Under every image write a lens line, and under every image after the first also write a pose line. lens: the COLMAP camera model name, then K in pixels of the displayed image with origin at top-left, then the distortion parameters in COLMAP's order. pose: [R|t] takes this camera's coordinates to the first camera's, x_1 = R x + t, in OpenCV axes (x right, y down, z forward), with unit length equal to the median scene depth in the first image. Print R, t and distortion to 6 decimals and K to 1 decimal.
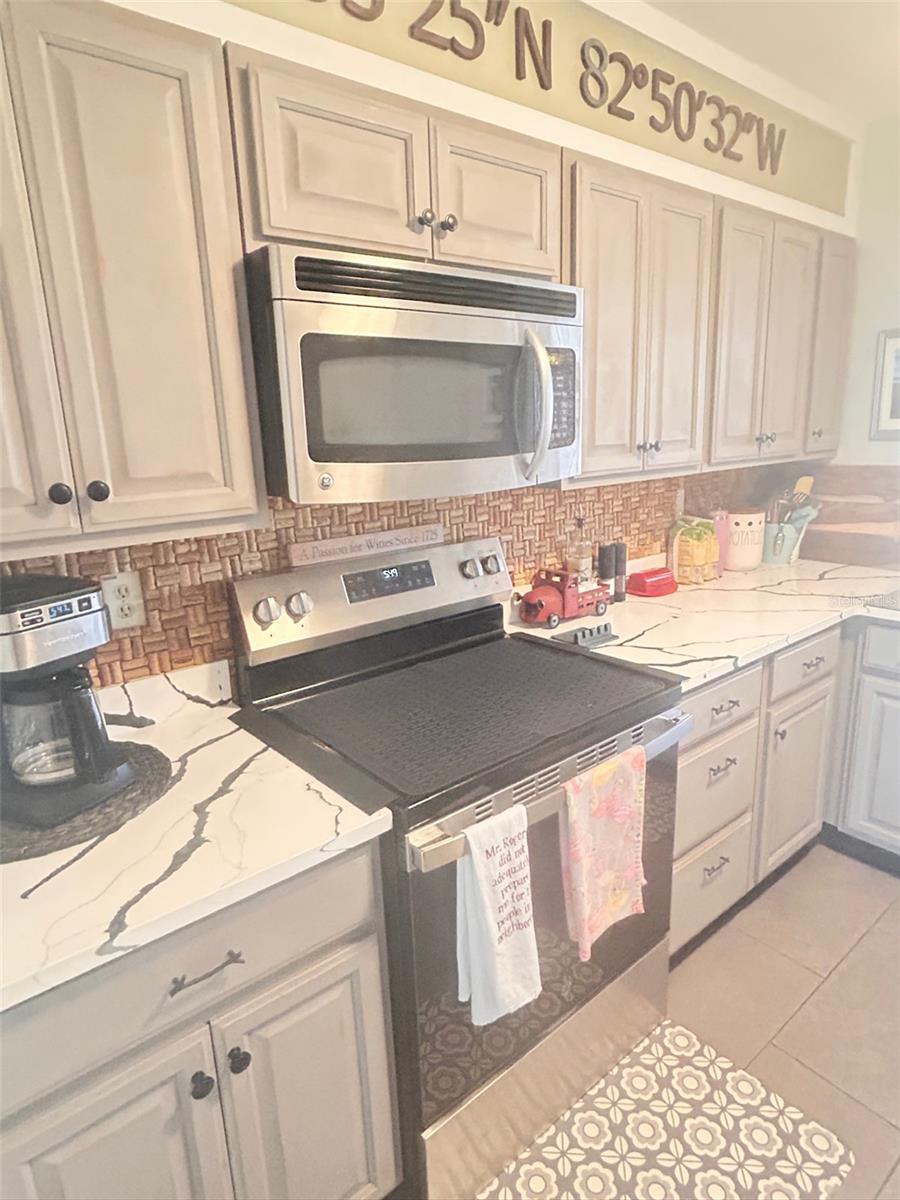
lens RADIAL K [[697.9, 0, 449.9], [0, 697.9, 596.8], [0, 0, 1]] dist [-0.003355, 0.001313]
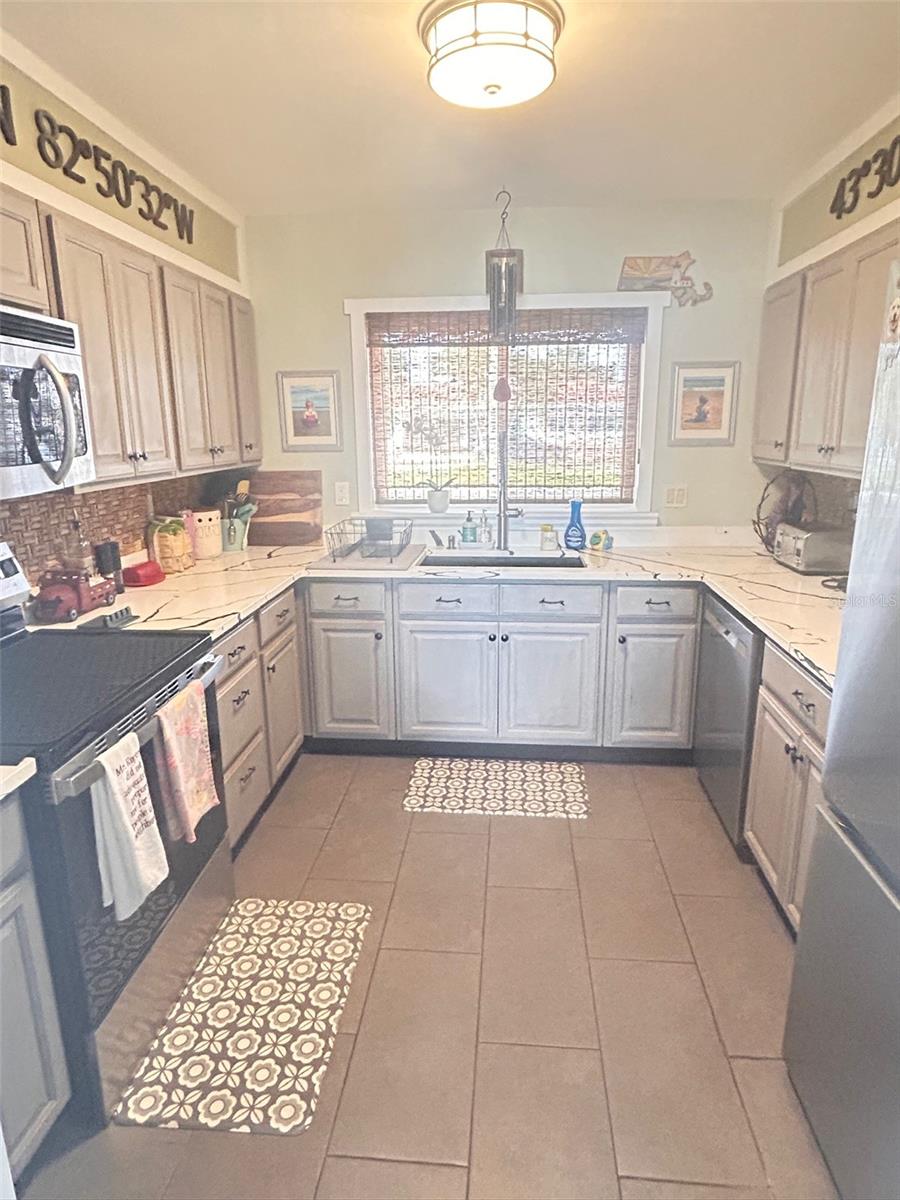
lens RADIAL K [[697.9, 0, 449.9], [0, 697.9, 596.8], [0, 0, 1]] dist [-0.003355, 0.001313]
pose [[0.693192, -0.142389, 0.706548, -0.223239], [0.154261, 0.986886, 0.047539, 0.049341], [-0.704051, 0.076039, 0.706066, -0.208590]]
